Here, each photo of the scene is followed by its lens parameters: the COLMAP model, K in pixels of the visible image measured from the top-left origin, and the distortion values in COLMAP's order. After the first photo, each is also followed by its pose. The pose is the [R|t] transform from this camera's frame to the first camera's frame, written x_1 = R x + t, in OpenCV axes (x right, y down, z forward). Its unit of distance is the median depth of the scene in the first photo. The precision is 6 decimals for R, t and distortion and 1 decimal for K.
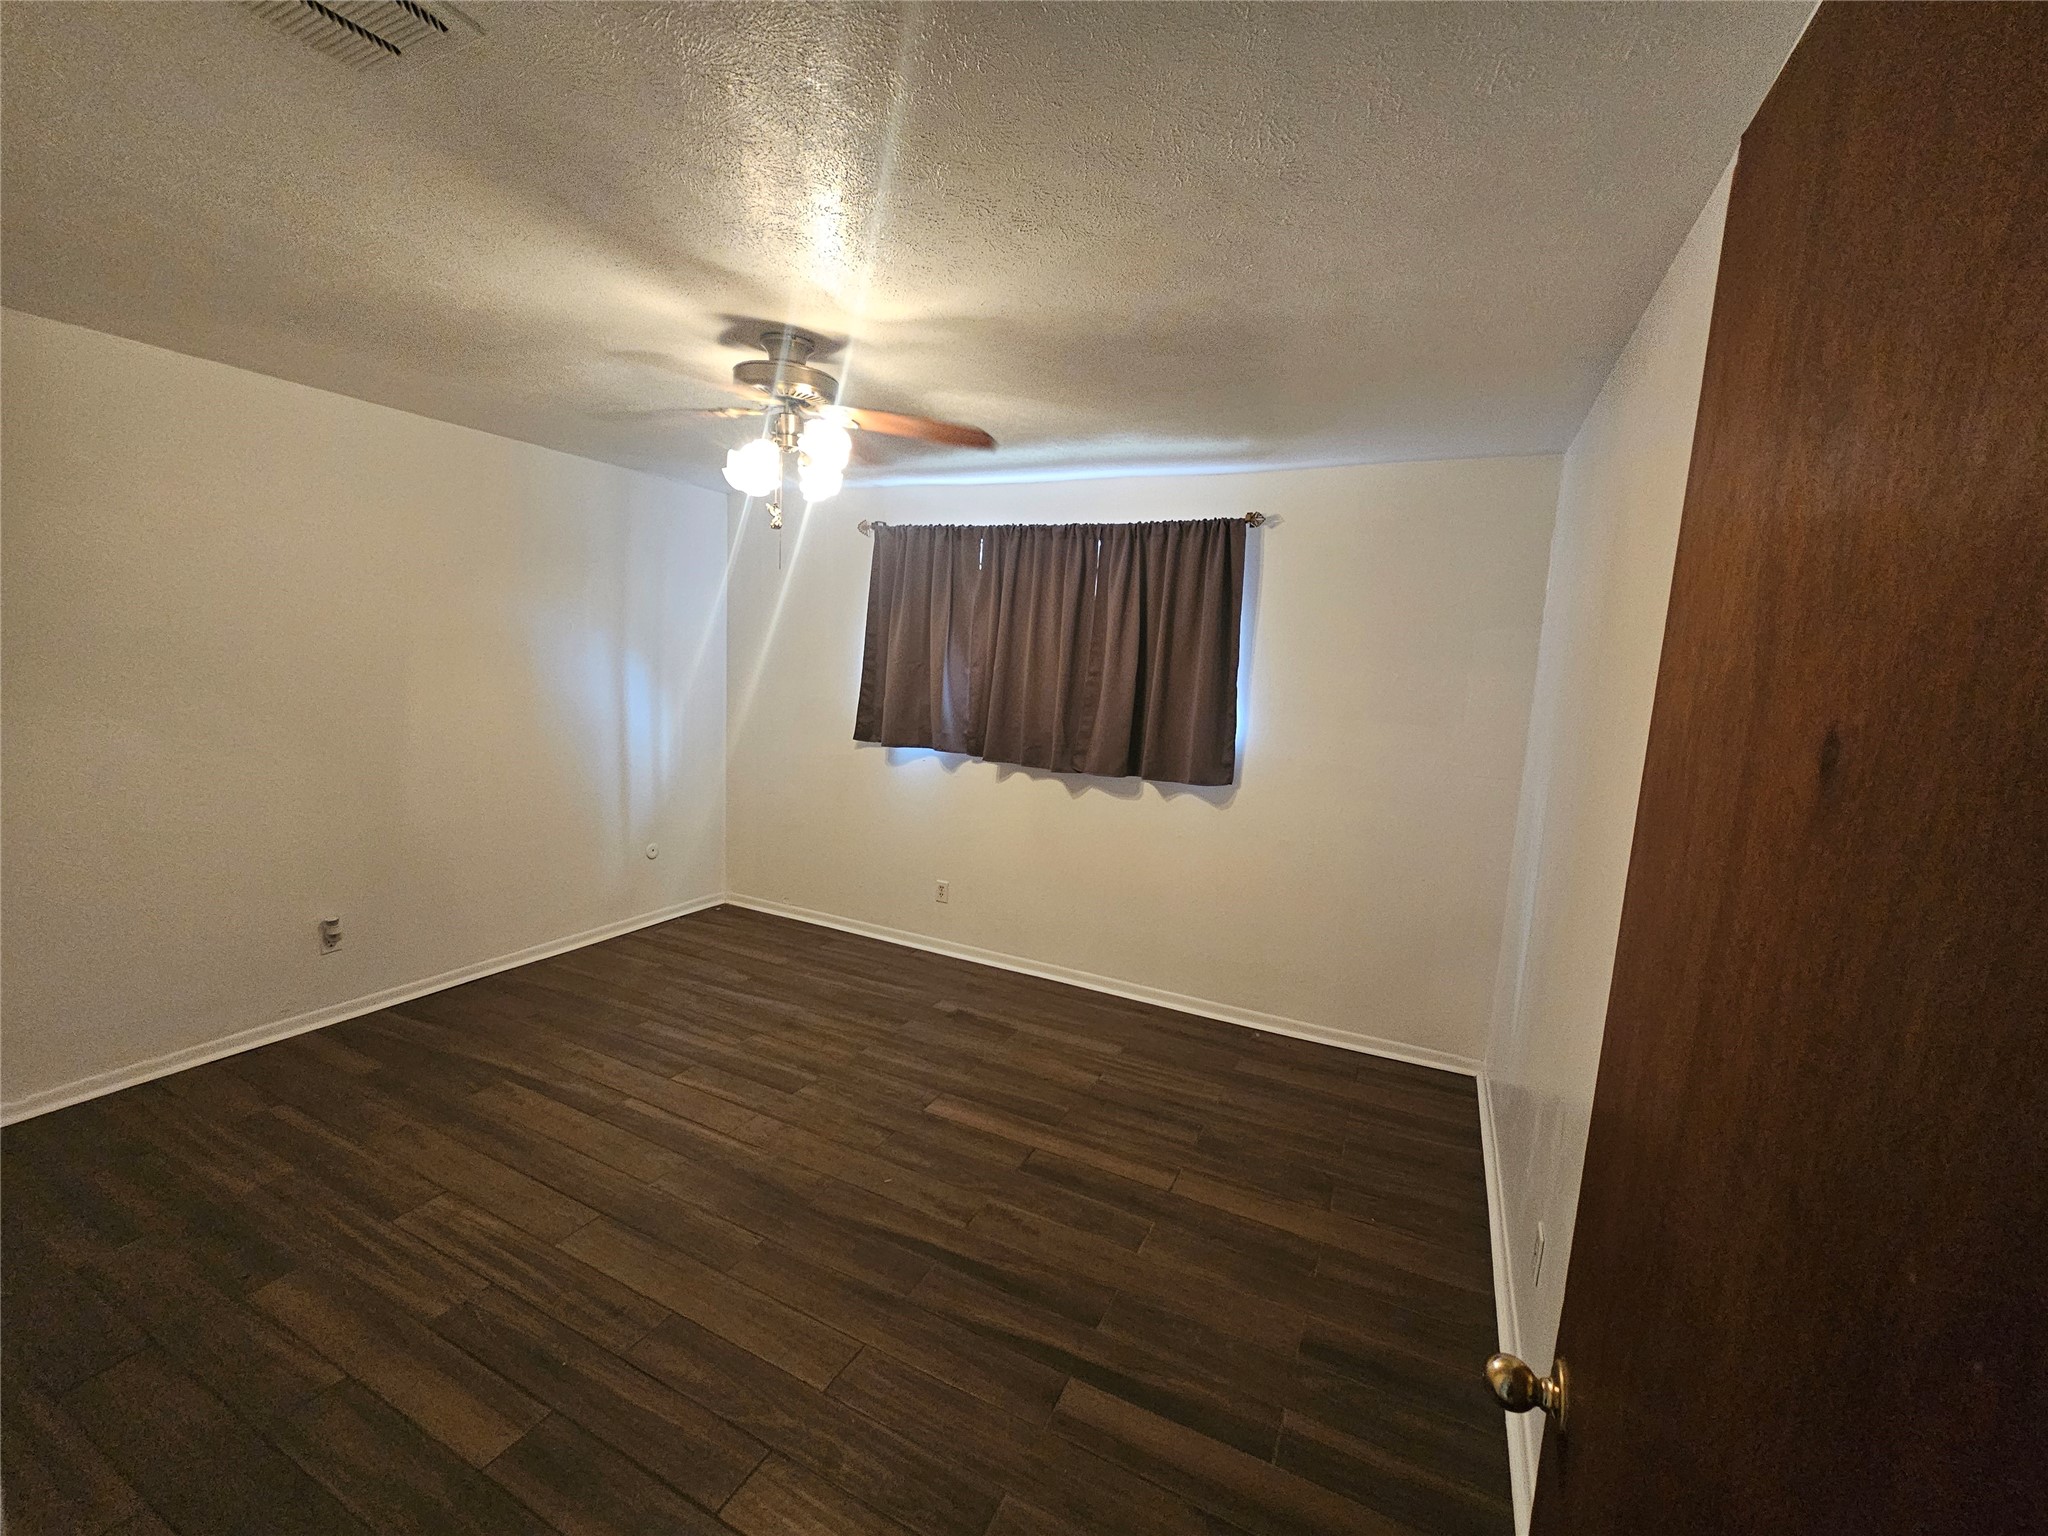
lens RADIAL K [[838.1, 0, 1014.4], [0, 838.1, 771.9], [0, 0, 1]] dist [-0.001560, -0.000106]
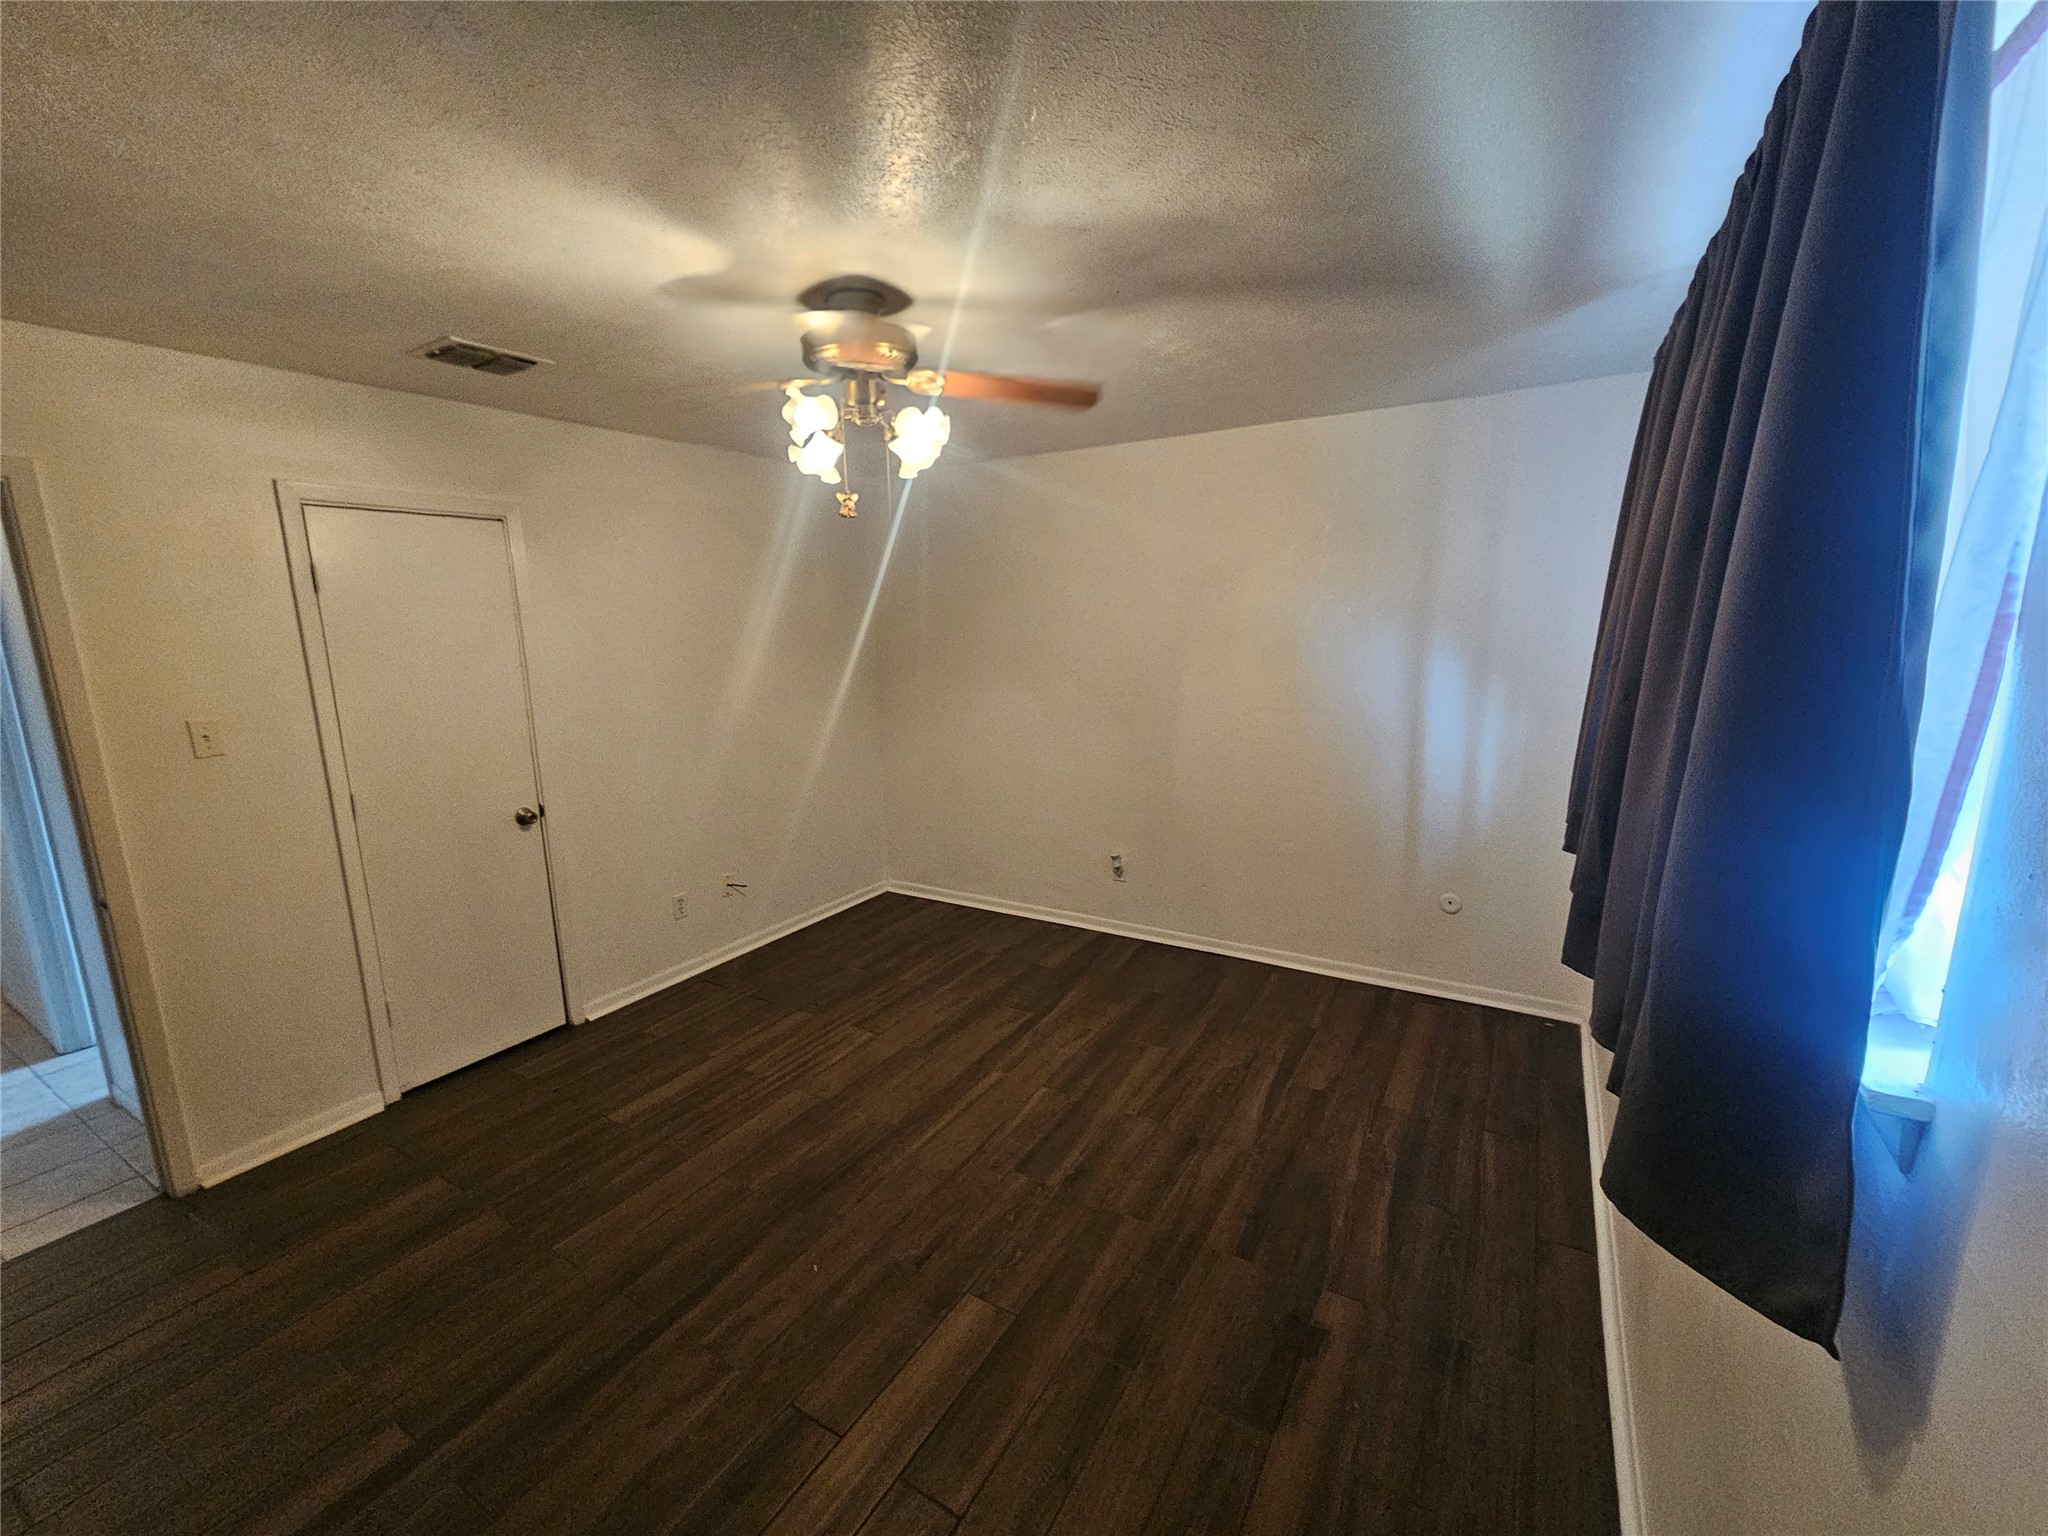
lens RADIAL K [[849.6, 0, 1030.1], [0, 849.6, 782.4], [0, 0, 1]] dist [-0.002629, 0.000962]
pose [[-0.072893, 0.138662, -0.987654, 0.490692], [-0.124903, 0.981222, 0.146977, -0.114068], [0.989488, 0.134075, -0.054205, 0.967029]]
